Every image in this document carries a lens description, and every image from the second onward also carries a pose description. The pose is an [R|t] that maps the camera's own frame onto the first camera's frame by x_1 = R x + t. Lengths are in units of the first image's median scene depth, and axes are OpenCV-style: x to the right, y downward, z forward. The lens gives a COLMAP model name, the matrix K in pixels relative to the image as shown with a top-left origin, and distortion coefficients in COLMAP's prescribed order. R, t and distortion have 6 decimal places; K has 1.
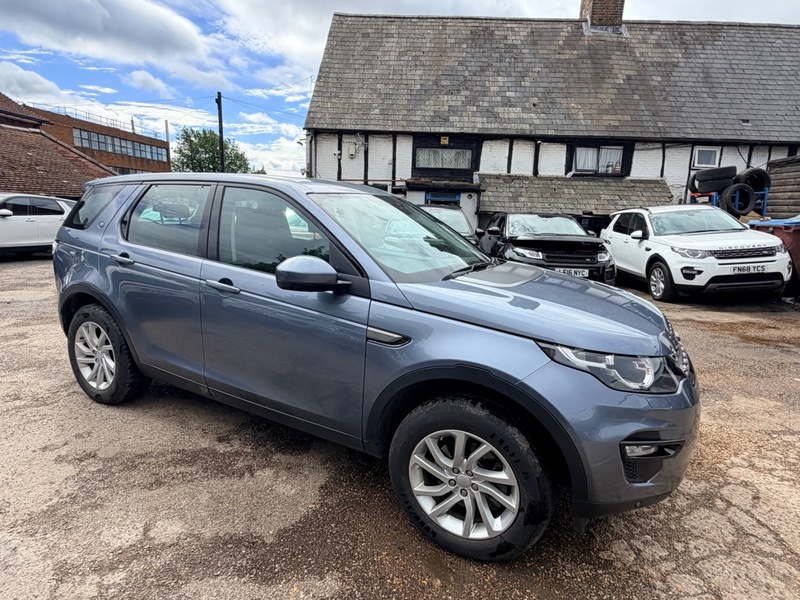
lens RADIAL K [[441.8, 0, 396.7], [0, 441.8, 304.2], [0, 0, 1]] dist [0.000159, -0.000462]
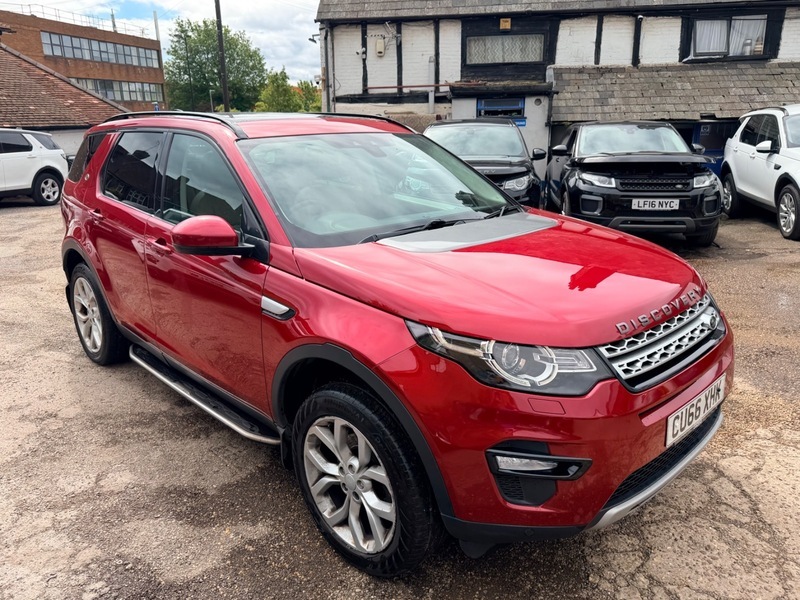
lens RADIAL K [[607.9, 0, 398.2], [0, 607.9, 296.7], [0, 0, 1]] dist [0.024869, -0.031630]
pose [[0.991989, -0.014126, -0.125534, 0.053234], [0.023565, 0.996978, 0.074024, -0.001437], [0.124109, -0.076389, 0.989324, -0.050156]]
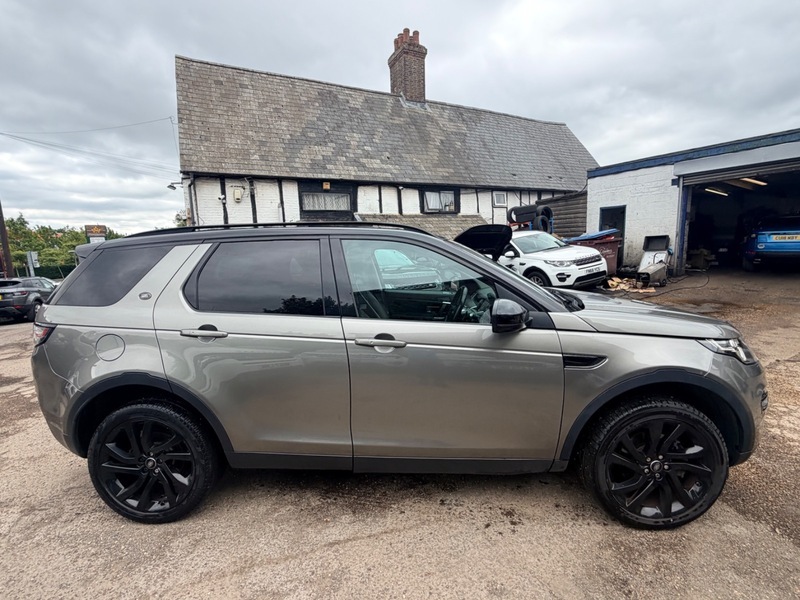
lens RADIAL K [[378.0, 0, 399.3], [0, 378.0, 300.5], [0, 0, 1]] dist [-0.000122, -0.000457]
pose [[0.858511, -0.140192, 0.493259, -0.243627], [0.170701, 0.985174, -0.017101, -0.039031], [-0.483549, 0.098881, 0.869714, 0.114227]]
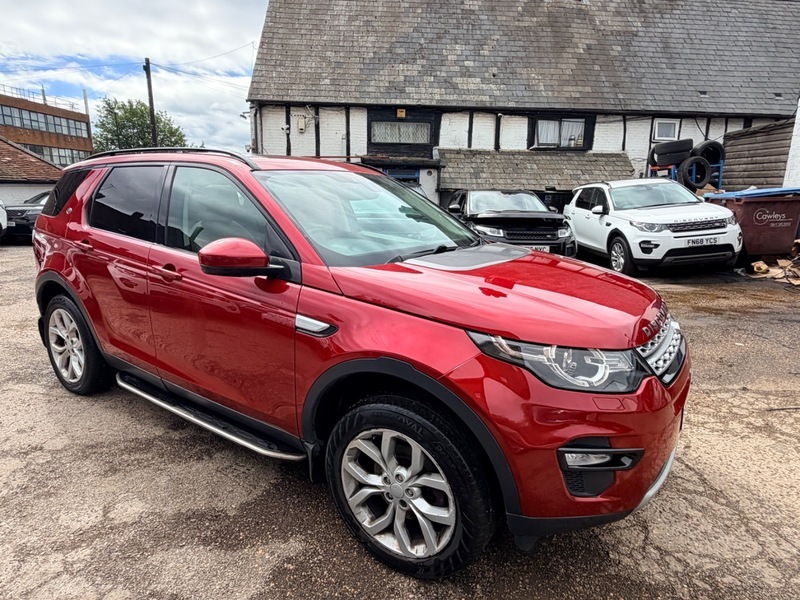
lens RADIAL K [[479.0, 0, 400.8], [0, 479.0, 304.6], [0, 0, 1]] dist [-0.003071, 0.003165]
pose [[0.995465, -0.037195, 0.087554, 0.003523], [0.034809, 0.998984, 0.028618, 0.005495], [-0.088529, -0.025441, 0.995749, -0.021173]]
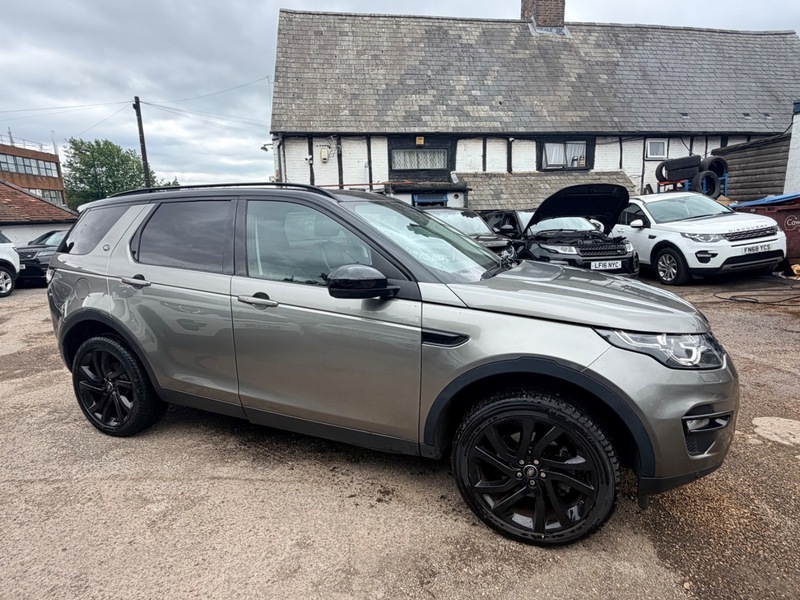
lens RADIAL K [[441.8, 0, 395.2], [0, 441.8, 302.4], [0, 0, 1]] dist [0.000159, -0.000462]
pose [[0.980287, -0.094800, 0.173353, -0.147790], [0.096698, 0.995311, -0.002519, -0.018384], [-0.172301, 0.019232, 0.984857, 0.056223]]
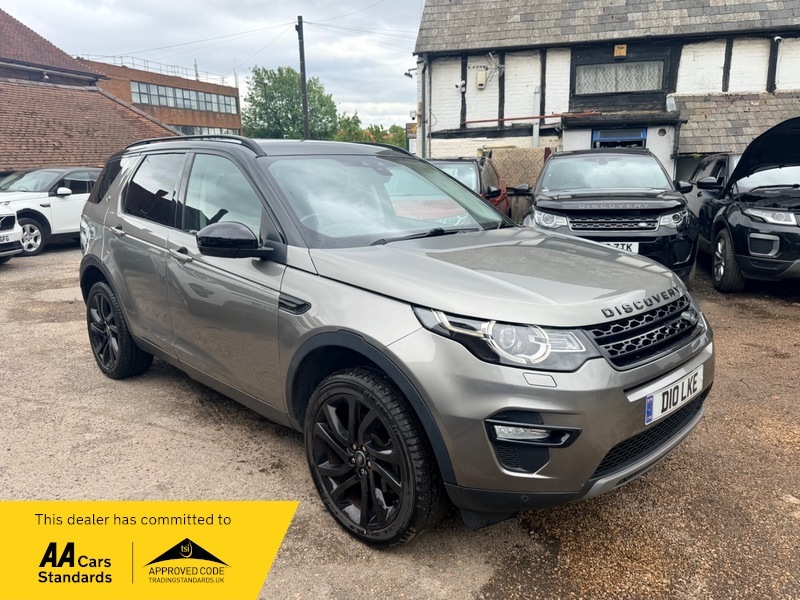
lens RADIAL K [[607.9, 0, 396.8], [0, 607.9, 303.4], [0, 0, 1]] dist [0.024869, -0.031630]
pose [[0.974701, -0.007816, -0.223378, -0.018007], [0.011947, 0.999782, 0.017148, -0.007324], [0.223195, -0.019383, 0.974581, 0.014615]]
